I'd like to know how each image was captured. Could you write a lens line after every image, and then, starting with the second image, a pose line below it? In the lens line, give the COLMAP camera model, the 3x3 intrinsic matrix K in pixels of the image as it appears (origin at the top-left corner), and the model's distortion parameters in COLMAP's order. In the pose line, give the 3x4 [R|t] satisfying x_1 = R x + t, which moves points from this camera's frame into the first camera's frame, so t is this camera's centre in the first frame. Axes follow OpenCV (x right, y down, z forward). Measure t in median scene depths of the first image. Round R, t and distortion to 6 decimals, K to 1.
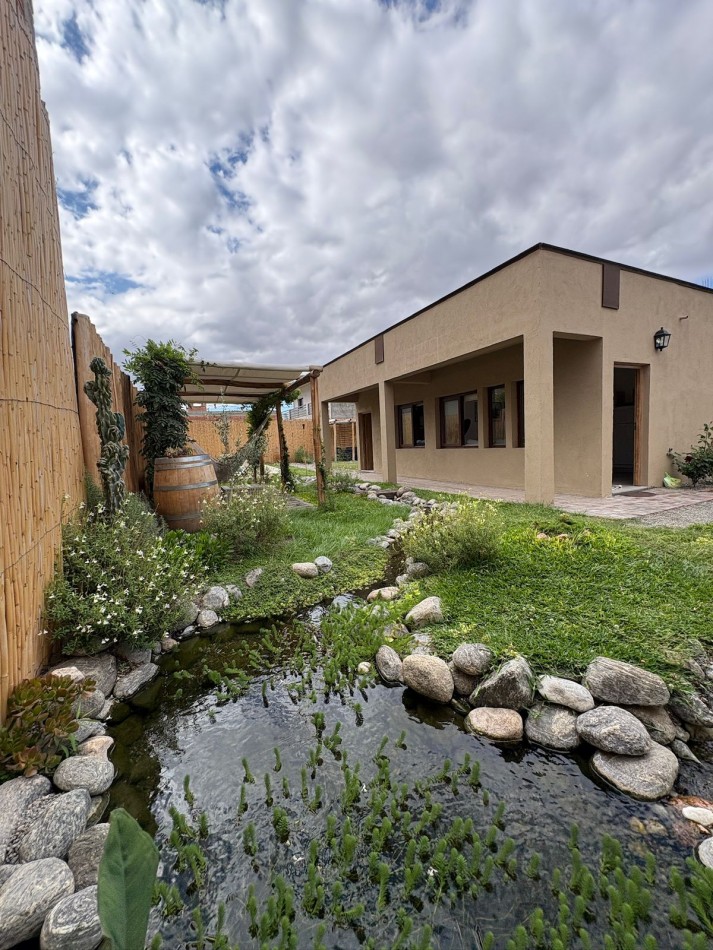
lens RADIAL K [[379.2, 0, 357.1], [0, 379.2, 475.2], [0, 0, 1]] dist [-0.002485, 0.000968]
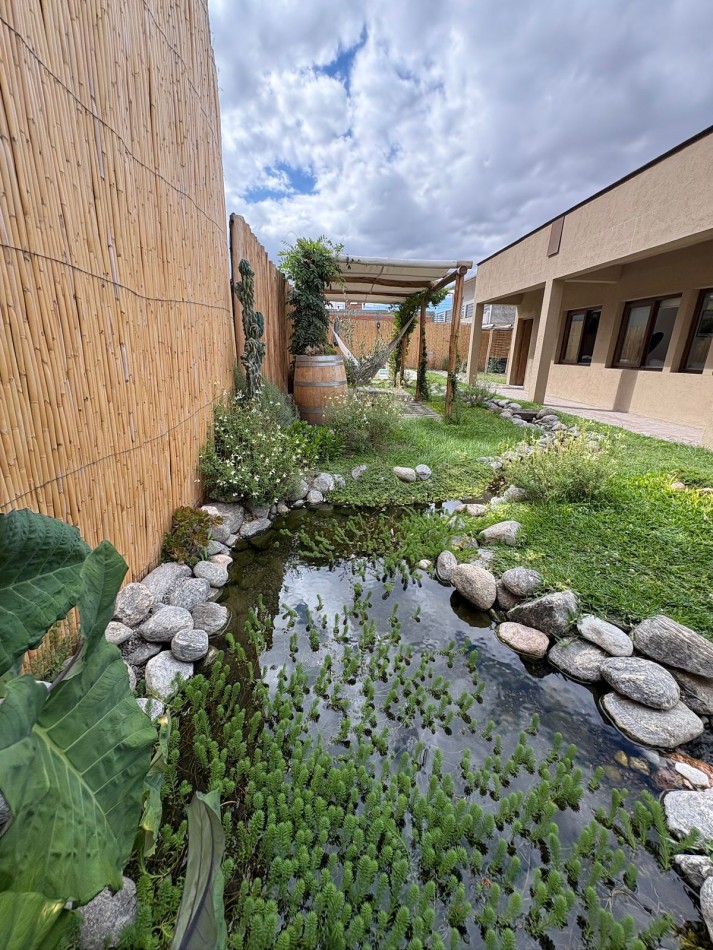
lens RADIAL K [[379.2, 0, 358.8], [0, 379.2, 476.7], [0, 0, 1]] dist [-0.002485, 0.000968]
pose [[0.922112, 0.183110, -0.340853, 0.129921], [-0.095736, 0.961513, 0.257539, -0.009073], [0.374893, -0.204848, 0.904153, -0.027606]]
